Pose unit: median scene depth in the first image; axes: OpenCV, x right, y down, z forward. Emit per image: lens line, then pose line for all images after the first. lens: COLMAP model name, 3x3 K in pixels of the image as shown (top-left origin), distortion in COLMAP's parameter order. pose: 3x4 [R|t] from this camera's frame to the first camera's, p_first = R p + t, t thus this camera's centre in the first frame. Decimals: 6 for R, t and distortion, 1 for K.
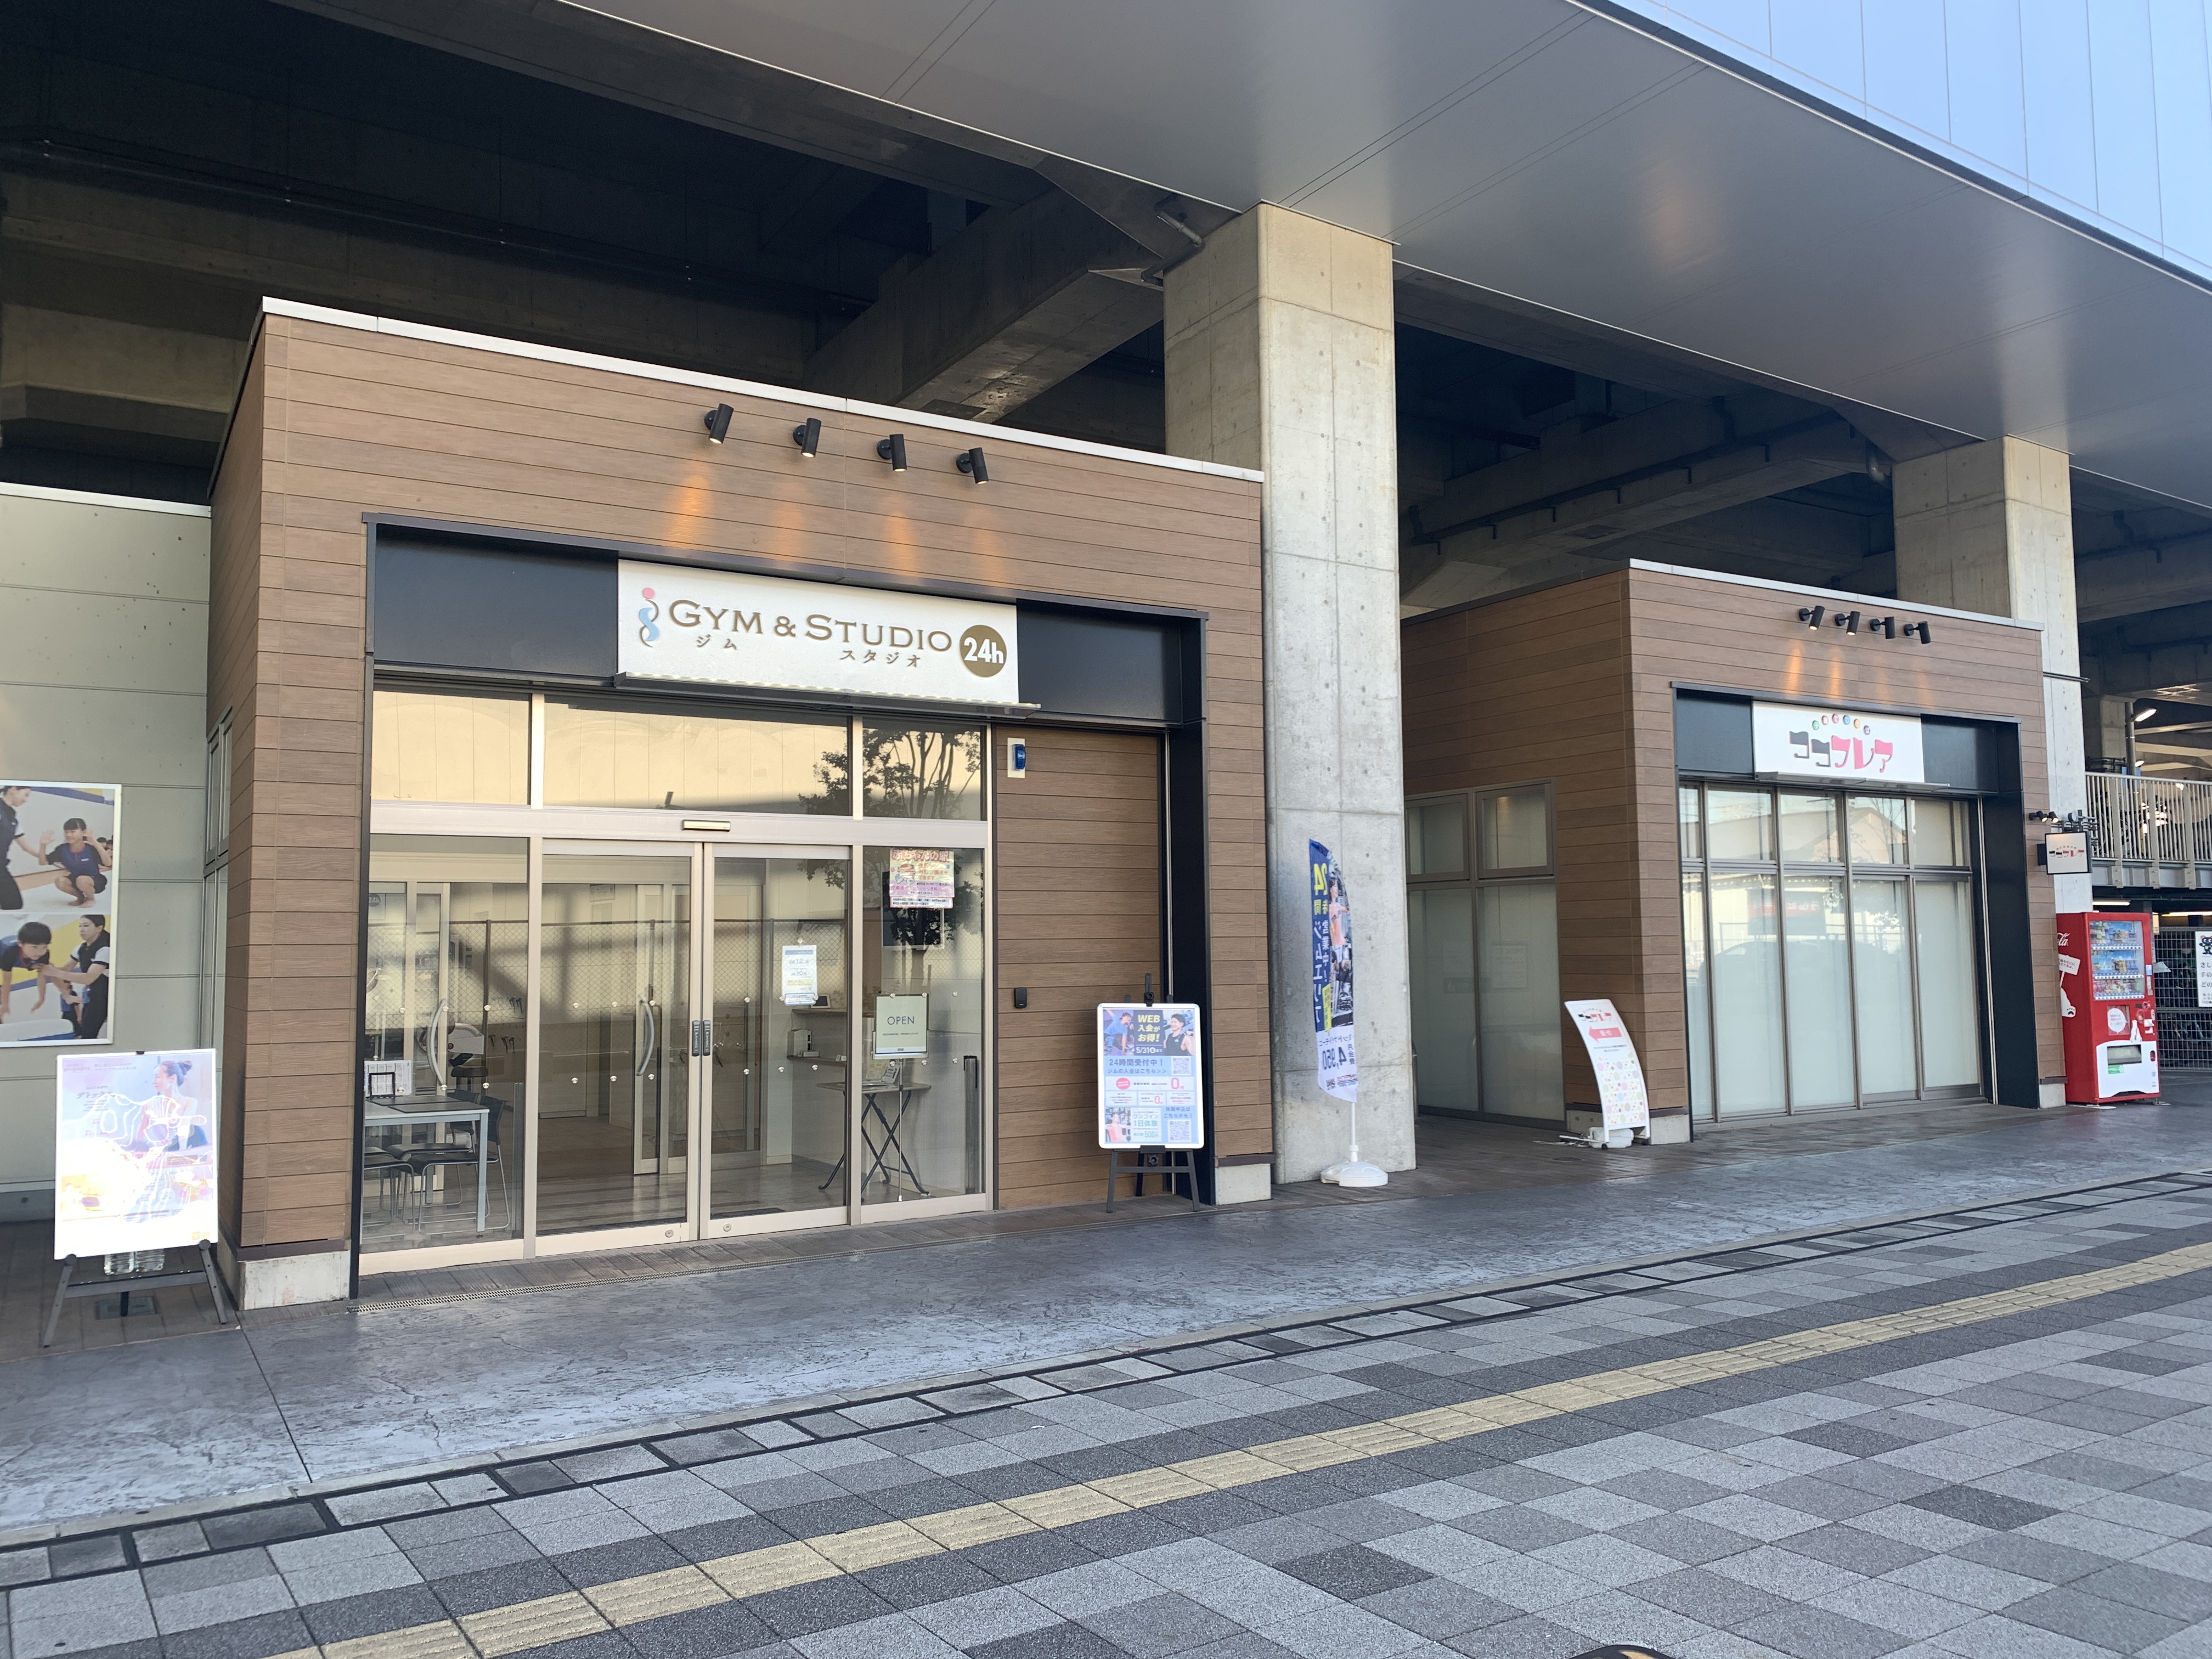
lens RADIAL K [[1704.3, 0, 1104.0], [0, 1704.3, 833.5], [0, 0, 1]] dist [0.027725, -0.010682]
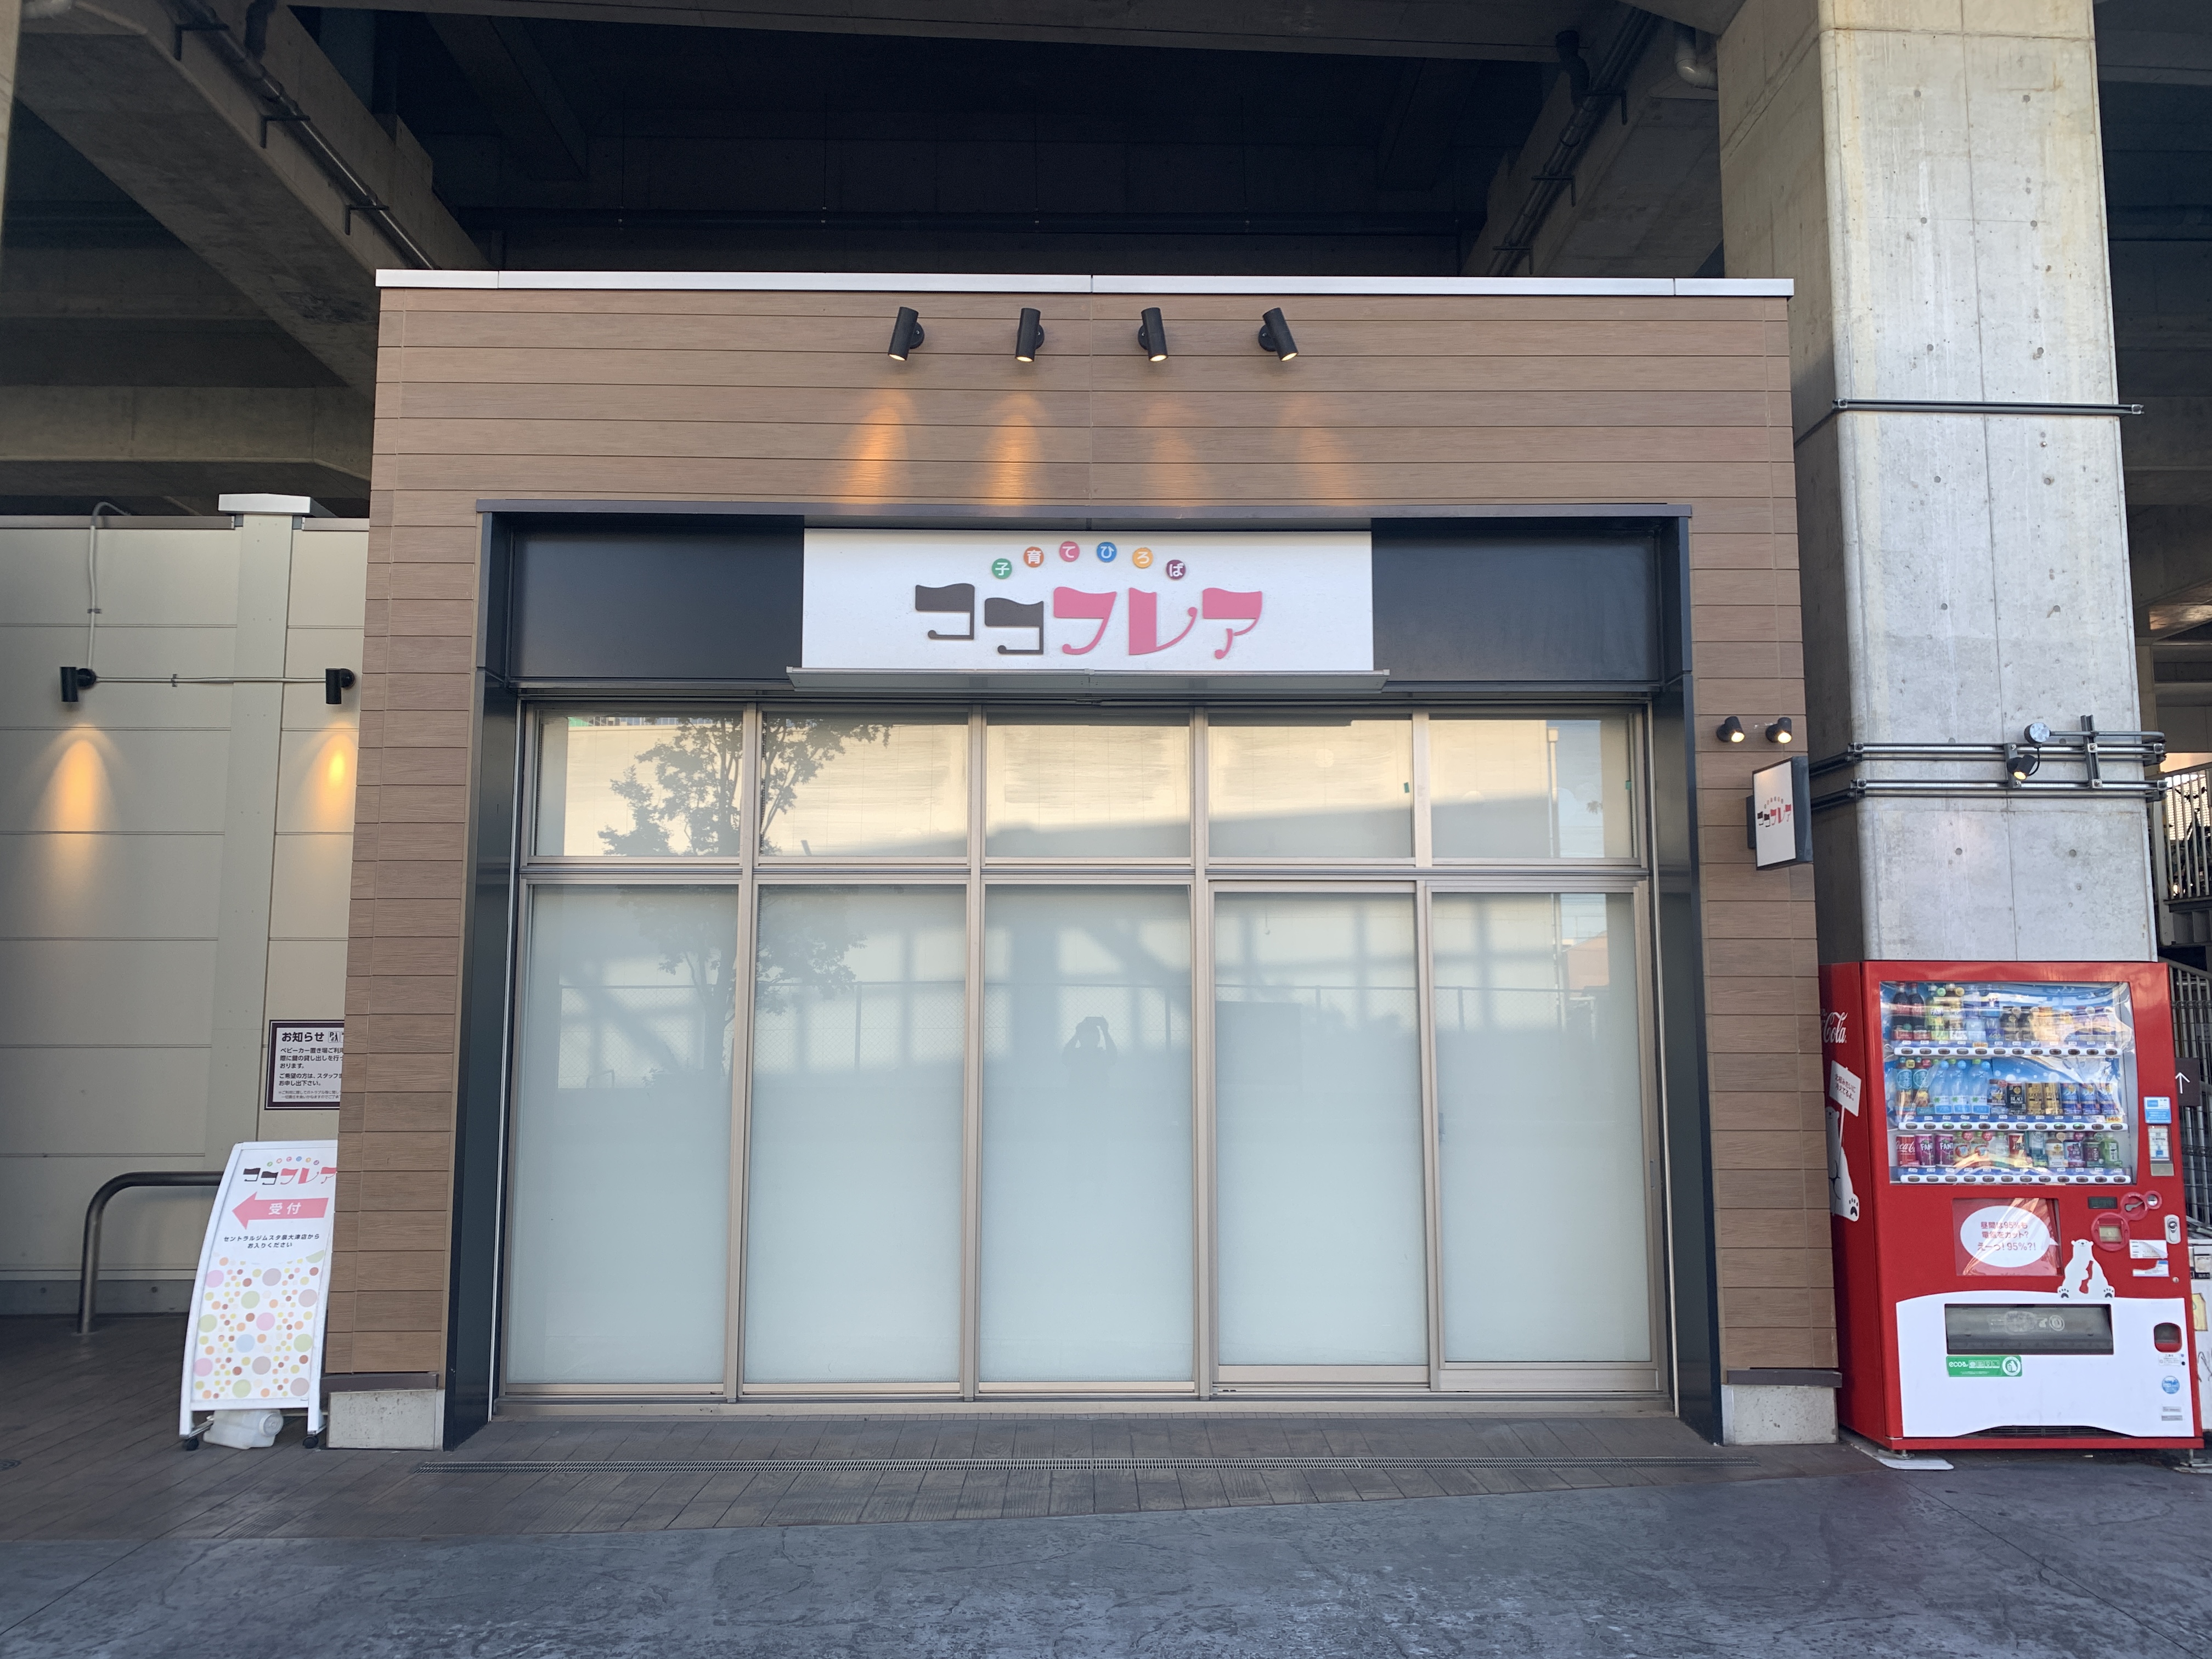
lens RADIAL K [[2142.5, 0, 1106.7], [0, 2142.5, 827.9], [0, 0, 1]] dist [0.045399, 0.000000]
pose [[0.858039, -0.039914, -0.512032, 0.671648], [0.026912, 0.999100, -0.032784, 0.025244], [0.512879, 0.014350, 0.858341, 0.467365]]
